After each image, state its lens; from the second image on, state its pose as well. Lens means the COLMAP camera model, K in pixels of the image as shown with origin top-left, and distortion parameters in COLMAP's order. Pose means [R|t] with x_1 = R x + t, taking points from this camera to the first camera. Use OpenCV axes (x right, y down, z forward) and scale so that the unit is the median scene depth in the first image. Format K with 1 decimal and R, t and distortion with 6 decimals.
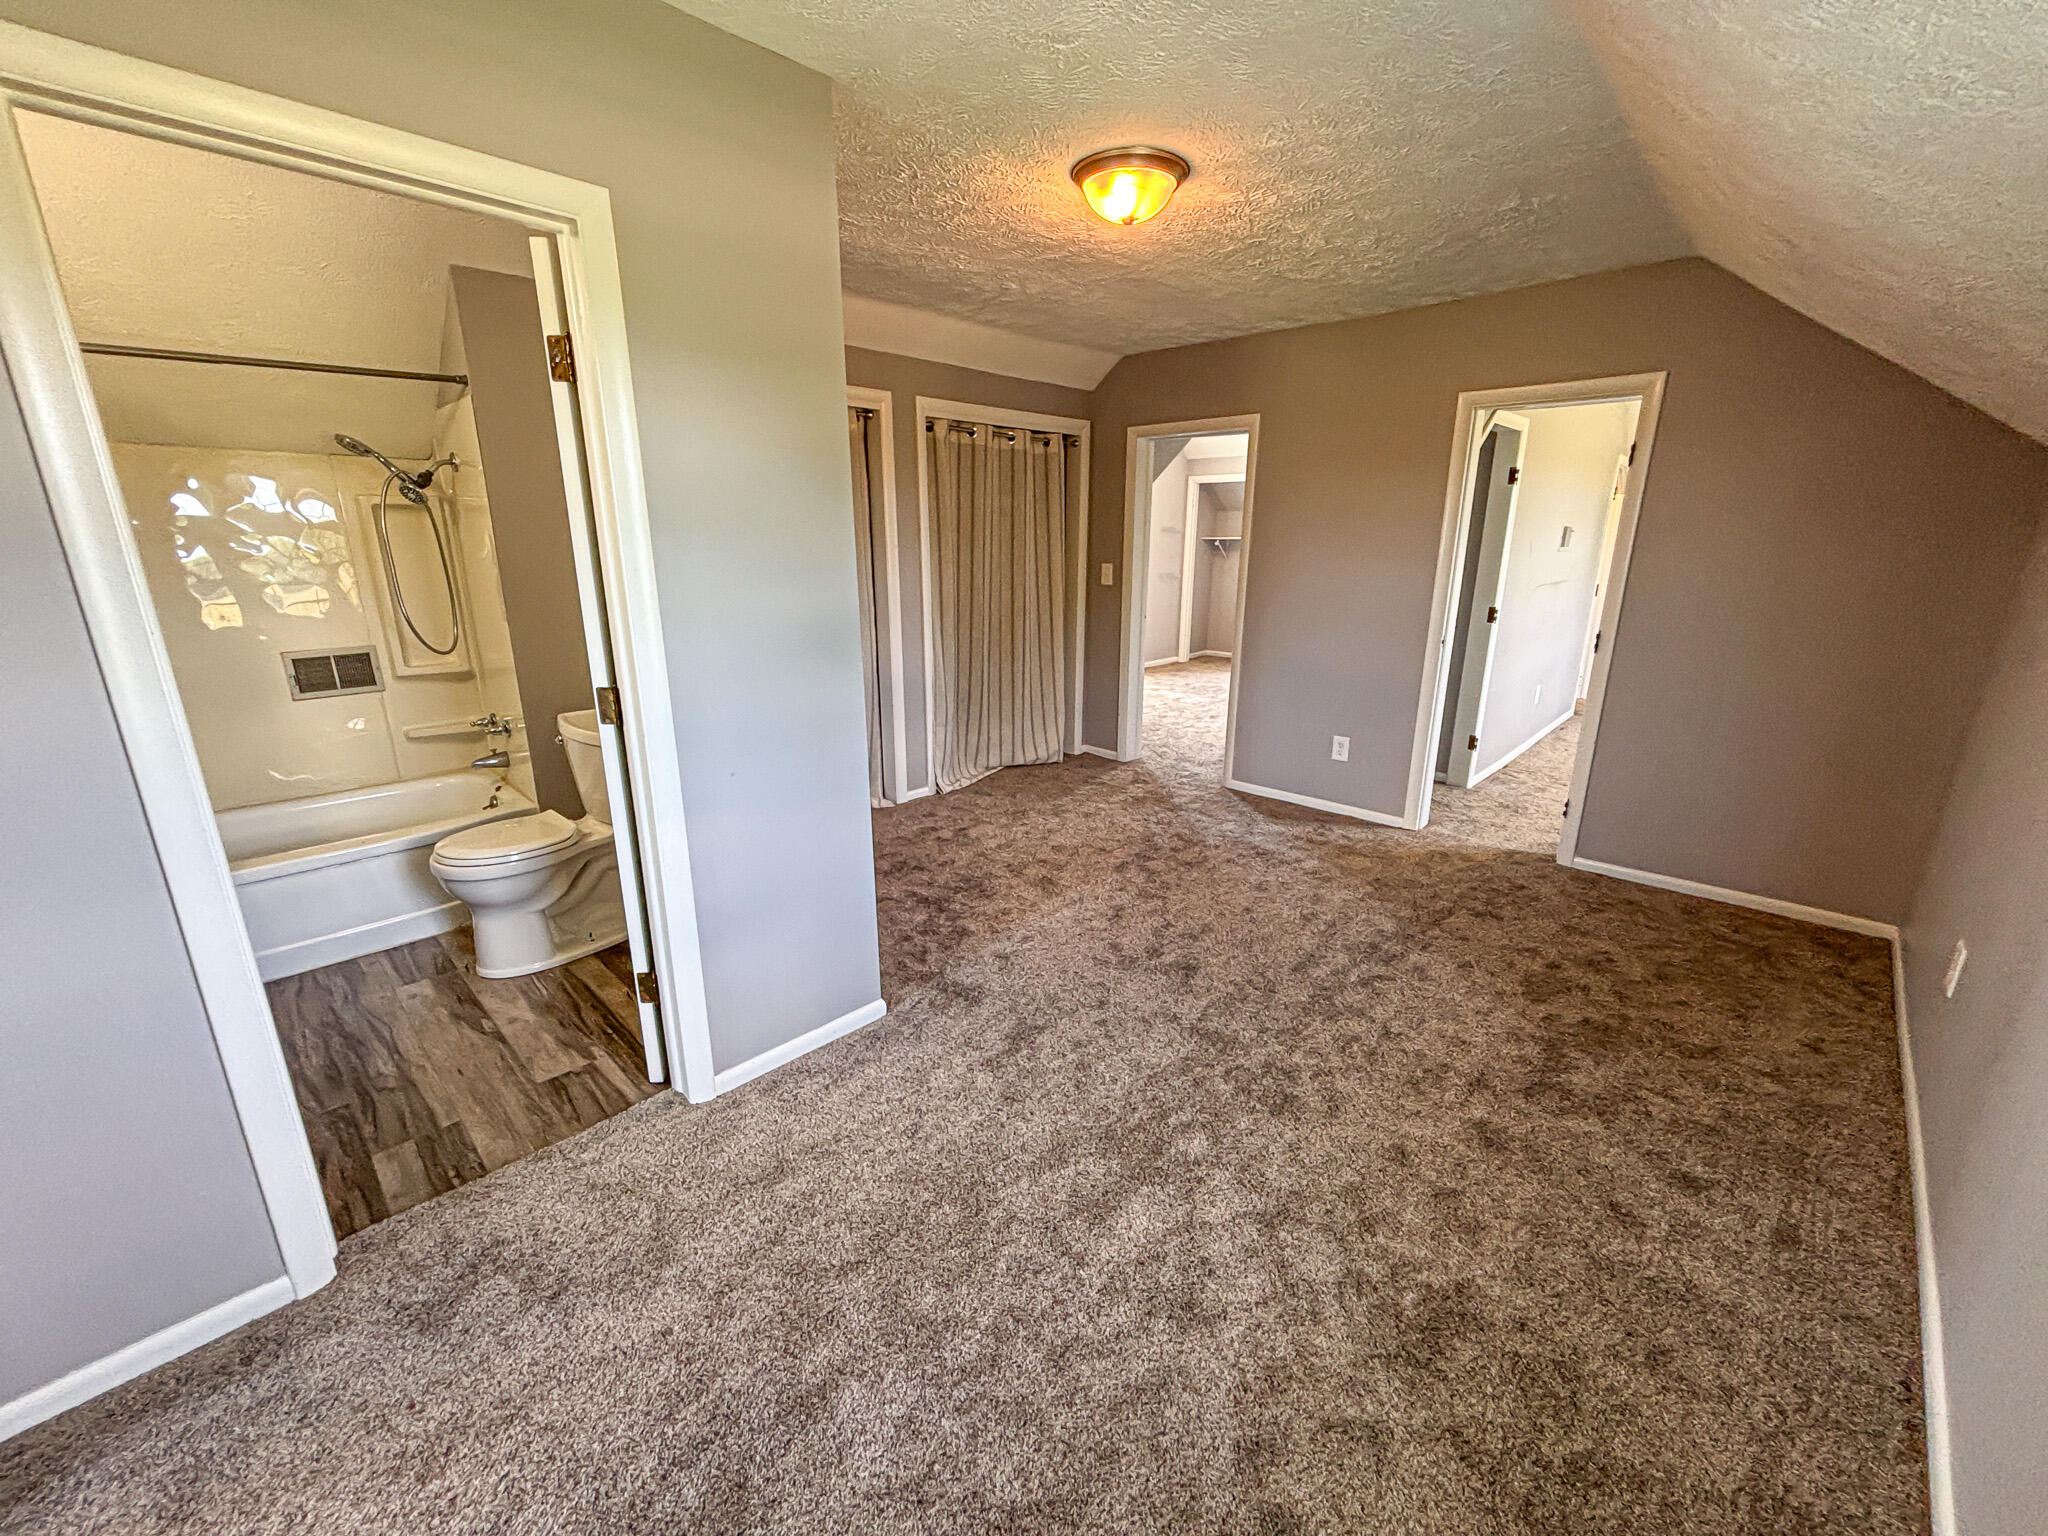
lens RADIAL K [[824.7, 0, 1013.7], [0, 824.7, 776.3], [0, 0, 1]] dist [0.004240, -0.000420]
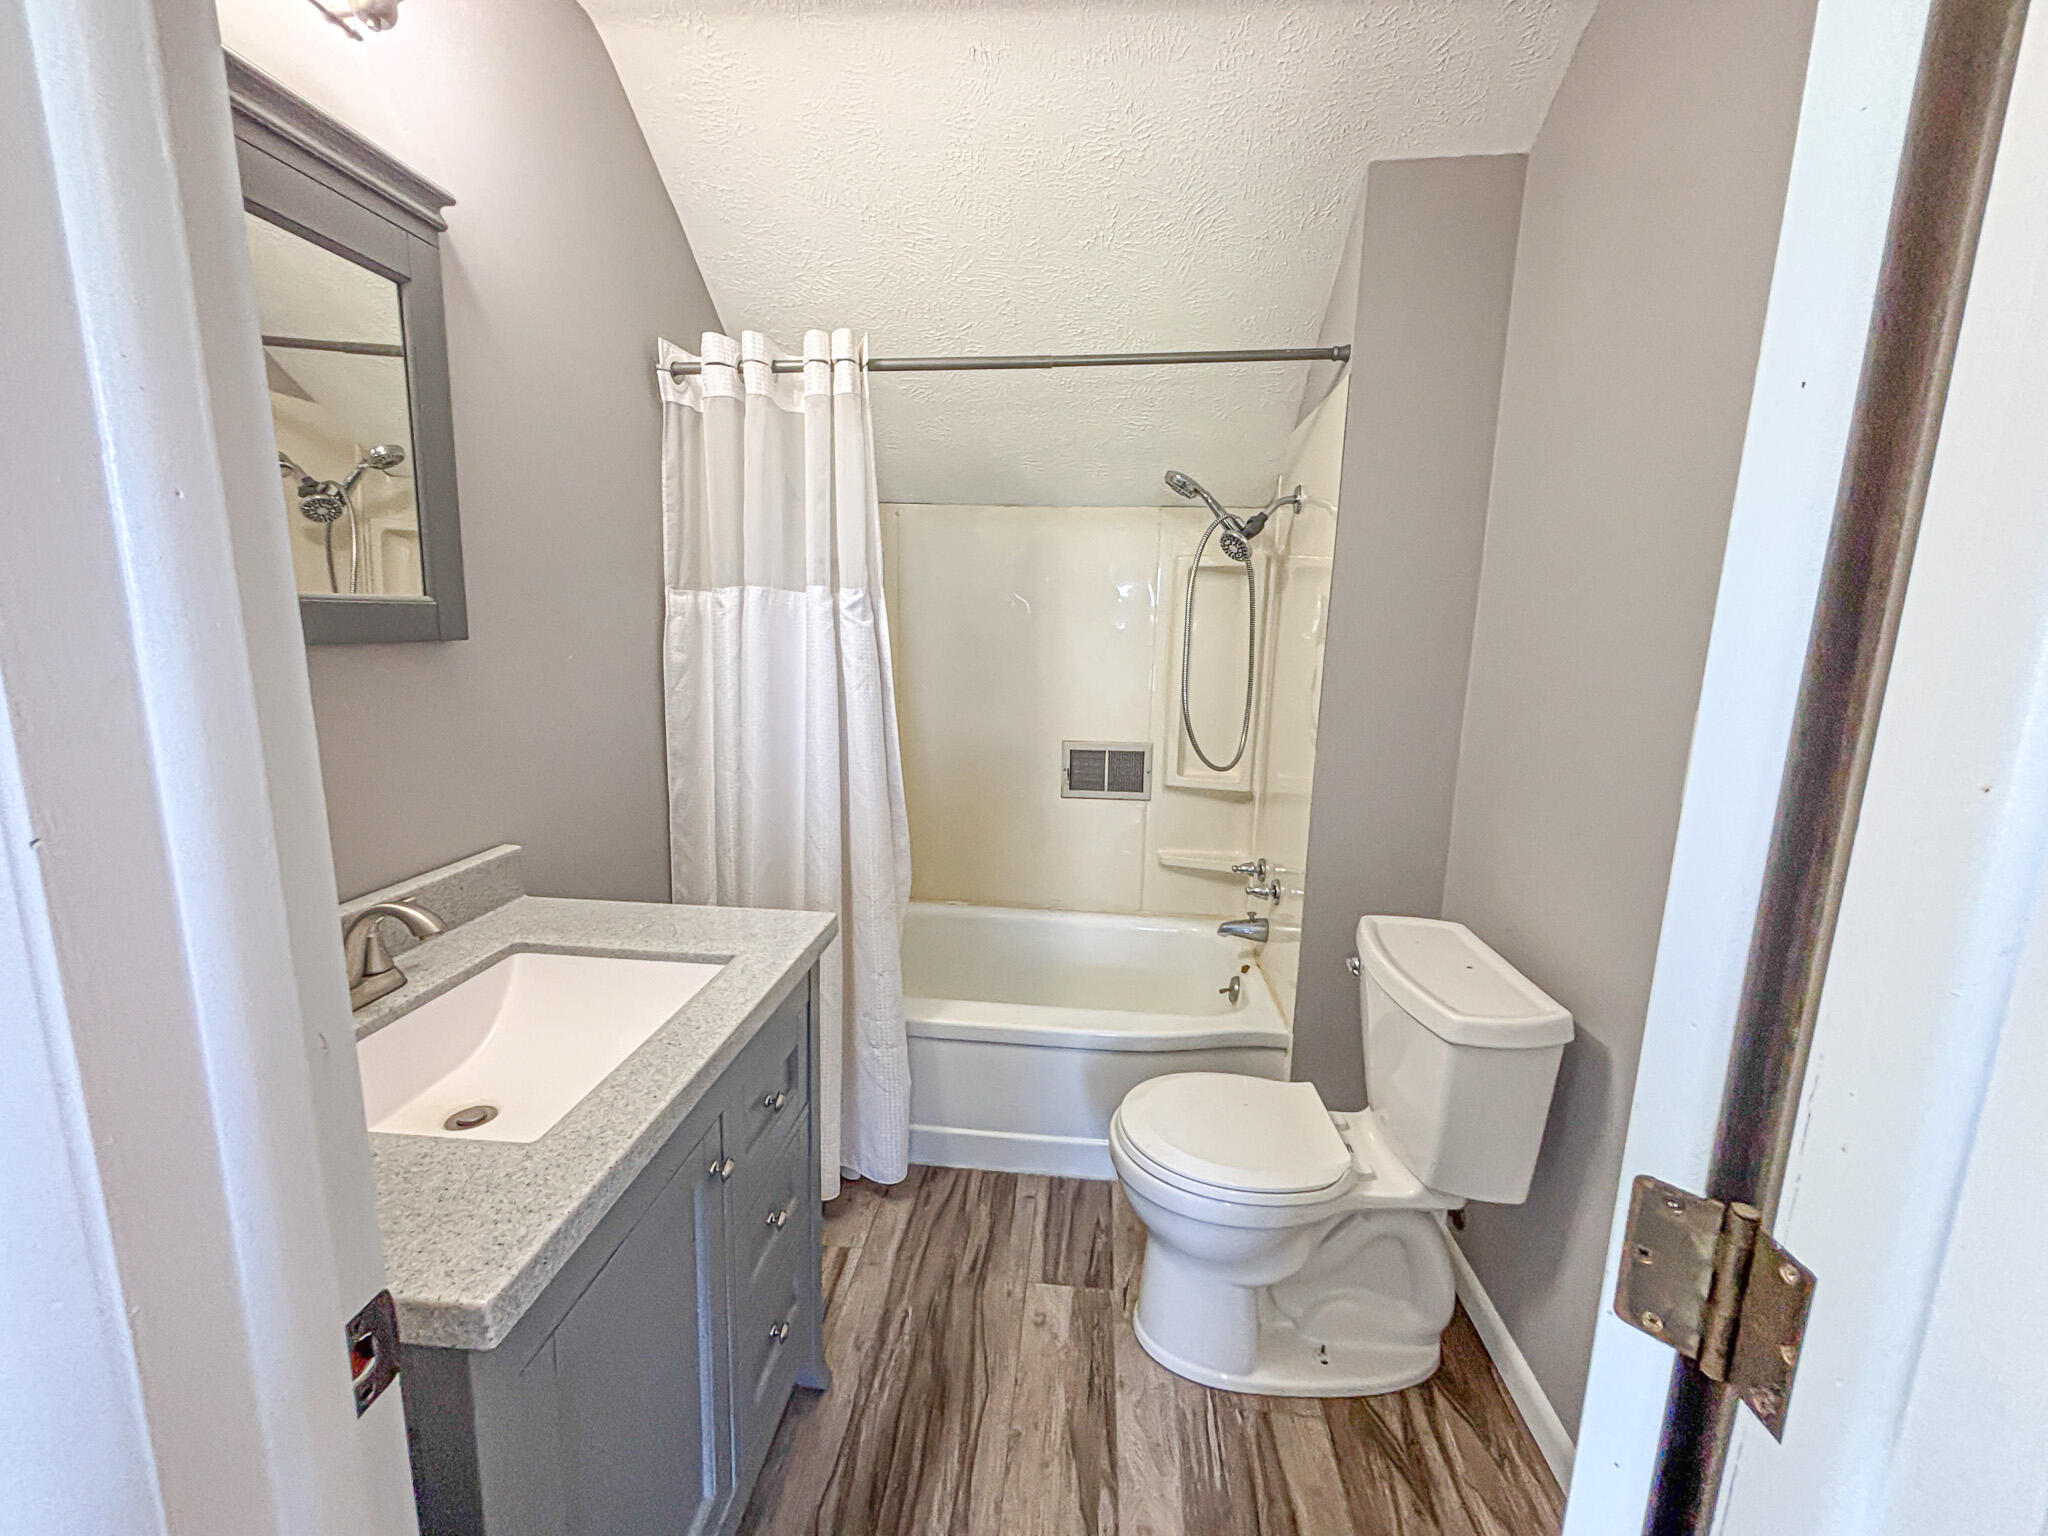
lens RADIAL K [[824.7, 0, 1012.3], [0, 824.7, 762.9], [0, 0, 1]] dist [0.004240, -0.000420]
pose [[0.631471, 0.143522, -0.762001, -0.271619], [-0.233378, 0.972332, -0.010263, -0.105779], [0.739445, 0.184315, 0.647495, 0.417728]]
